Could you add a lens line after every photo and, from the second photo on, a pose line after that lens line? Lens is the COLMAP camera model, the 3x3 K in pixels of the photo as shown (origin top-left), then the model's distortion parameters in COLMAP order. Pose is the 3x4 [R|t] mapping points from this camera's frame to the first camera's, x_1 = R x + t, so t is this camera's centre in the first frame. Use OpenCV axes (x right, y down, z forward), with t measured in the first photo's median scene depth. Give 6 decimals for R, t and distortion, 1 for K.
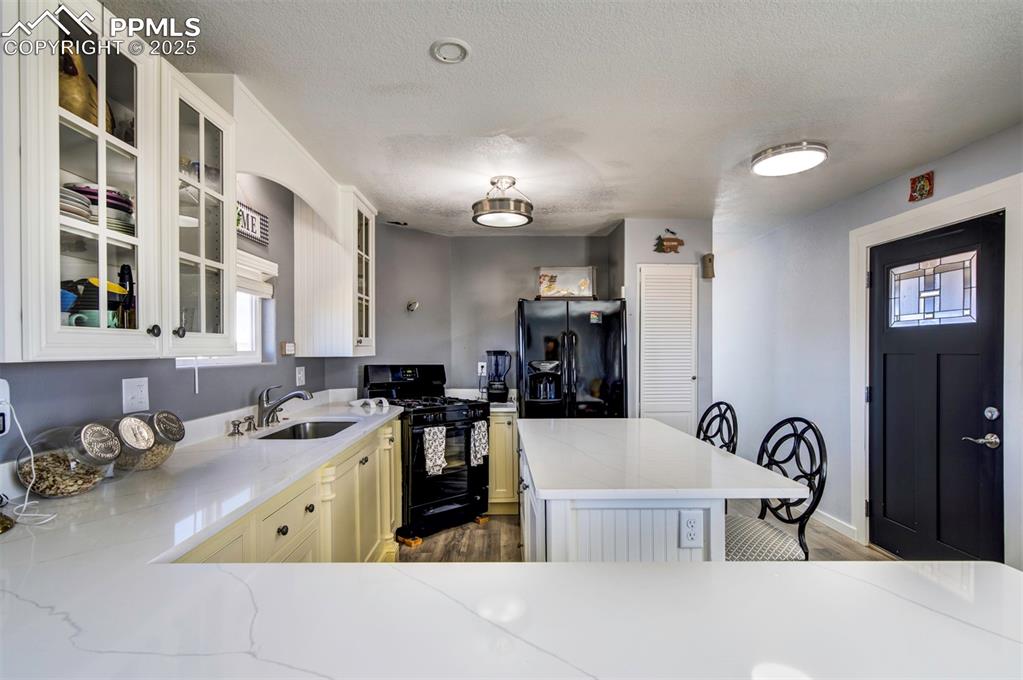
lens RADIAL K [[478.5, 0, 503.9], [0, 478.5, 350.2], [0, 0, 1]] dist [0.008618, -0.003650]
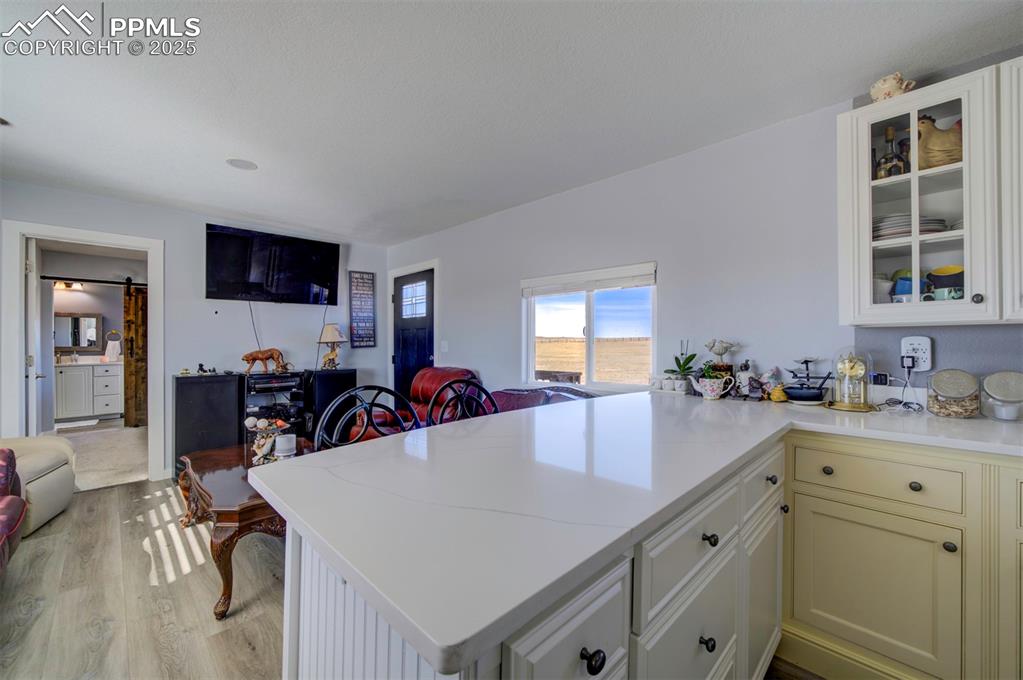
lens RADIAL K [[414.0, 0, 503.0], [0, 414.0, 341.2], [0, 0, 1]] dist [0.004766, 0.000314]
pose [[-0.708780, -0.001010, -0.705429, 0.376836], [0.003070, 0.999985, -0.004516, 0.029231], [0.705423, -0.005366, -0.708766, 0.377683]]
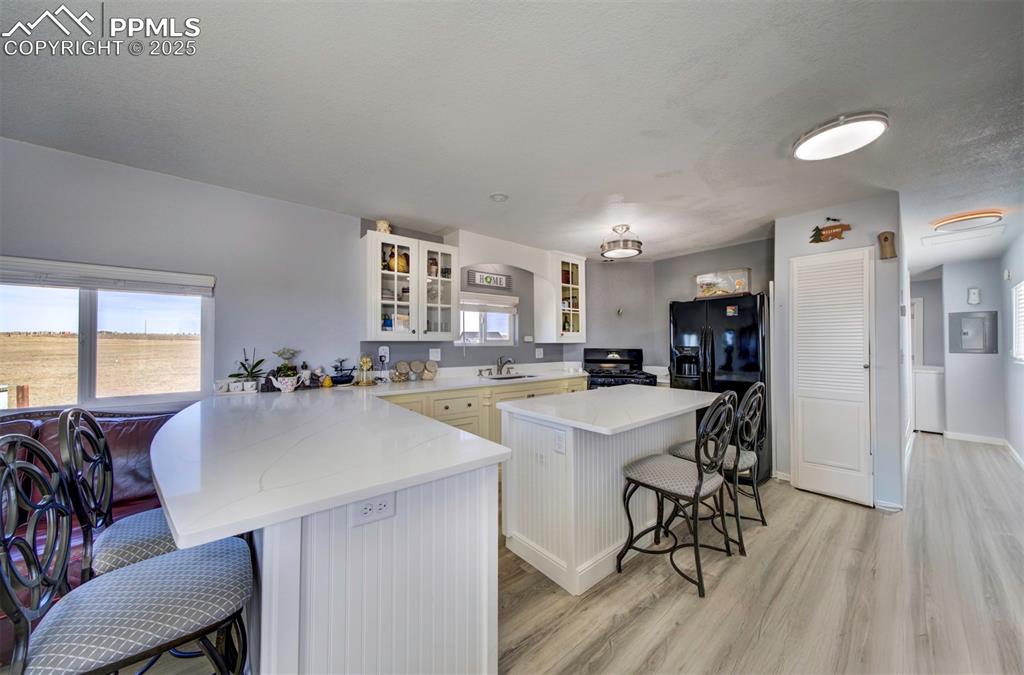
lens RADIAL K [[346.8, 0, 518.8], [0, 346.8, 337.0], [0, 0, 1]] dist [-0.006563, 0.002047]
pose [[0.643637, -0.013751, -0.765207, 0.578680], [0.000589, 0.999847, -0.017472, 0.013521], [0.765330, 0.010795, 0.643547, 0.040672]]
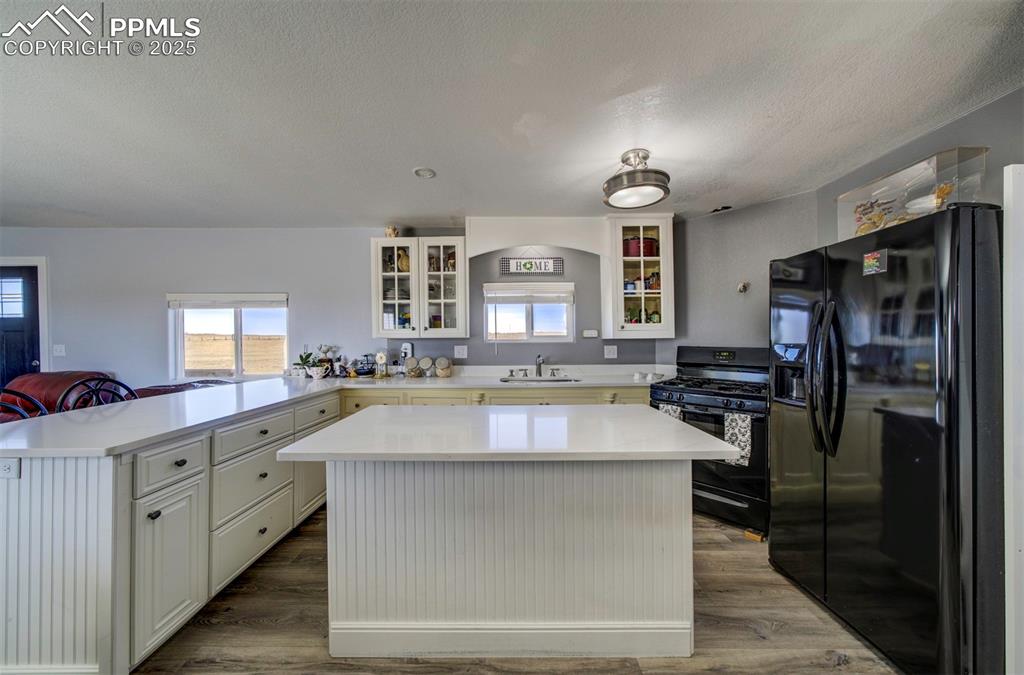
lens RADIAL K [[346.8, 0, 515.1], [0, 346.8, 345.3], [0, 0, 1]] dist [-0.006563, 0.002047]
pose [[0.009787, 0.016207, -0.999821, 0.638799], [0.006477, 0.999847, 0.016271, 0.014581], [0.999931, -0.006635, 0.009680, 0.684460]]
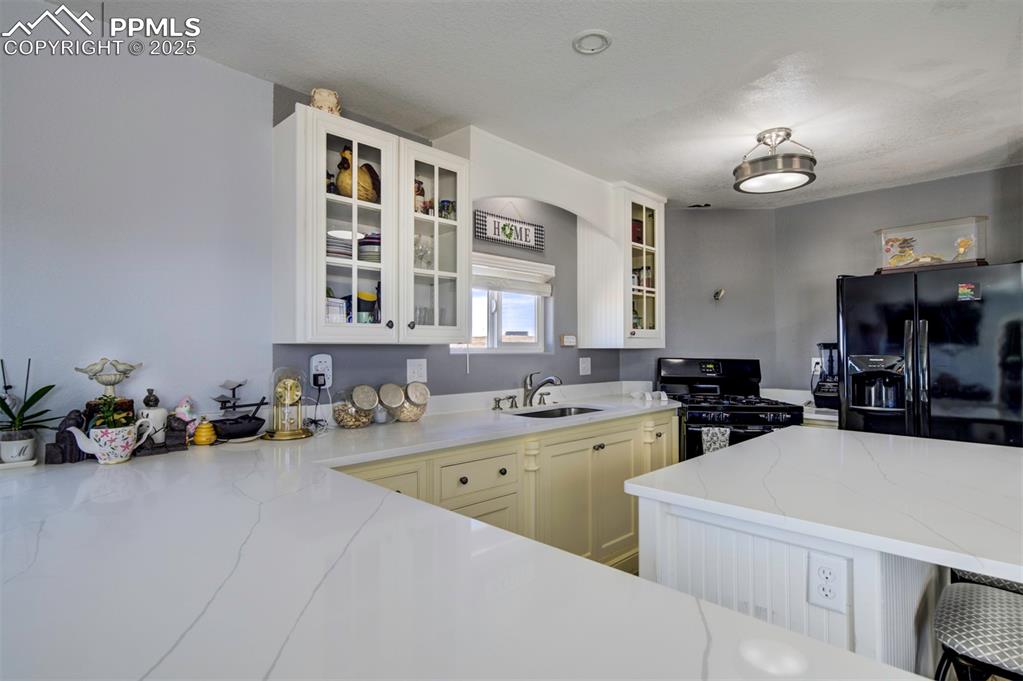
lens RADIAL K [[517.2, 0, 519.4], [0, 517.2, 340.2], [0, 0, 1]] dist [0.008359, -0.006960]
pose [[0.716425, -0.008048, -0.697618, 0.279395], [-0.002771, 0.999893, -0.014382, 0.012617], [0.697659, 0.012237, 0.716326, 0.058956]]
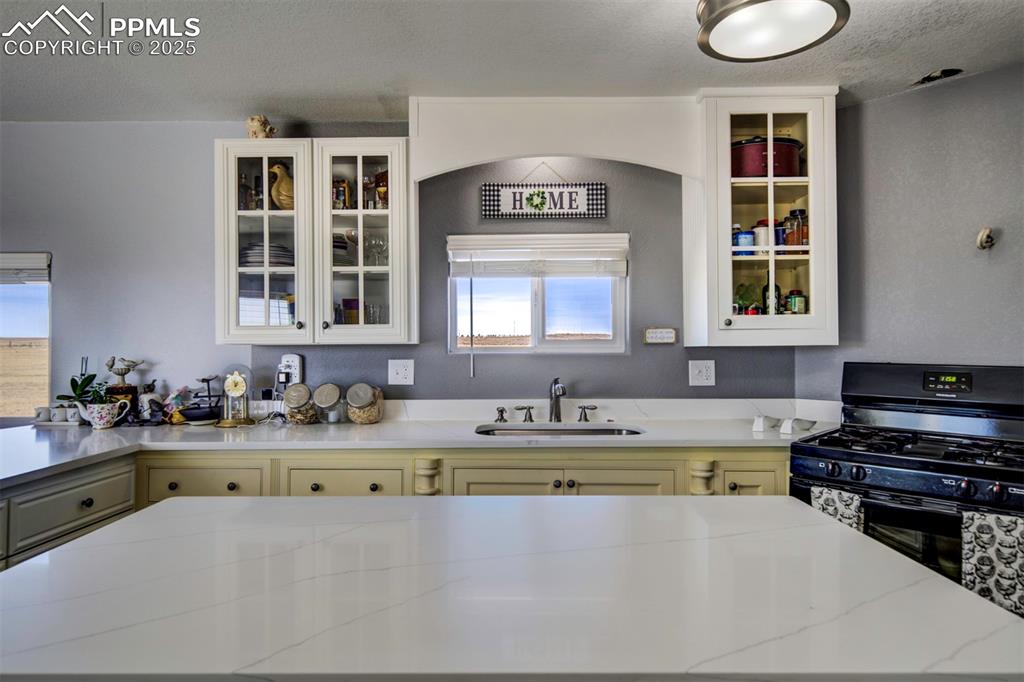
lens RADIAL K [[615.0, 0, 516.6], [0, 615.0, 348.0], [0, 0, 1]] dist [0.023379, -0.013488]
pose [[-0.000771, 0.002467, -0.999997, 0.511912], [0.004517, 0.999987, 0.002464, 0.012079], [0.999990, -0.004515, -0.000782, 0.706096]]
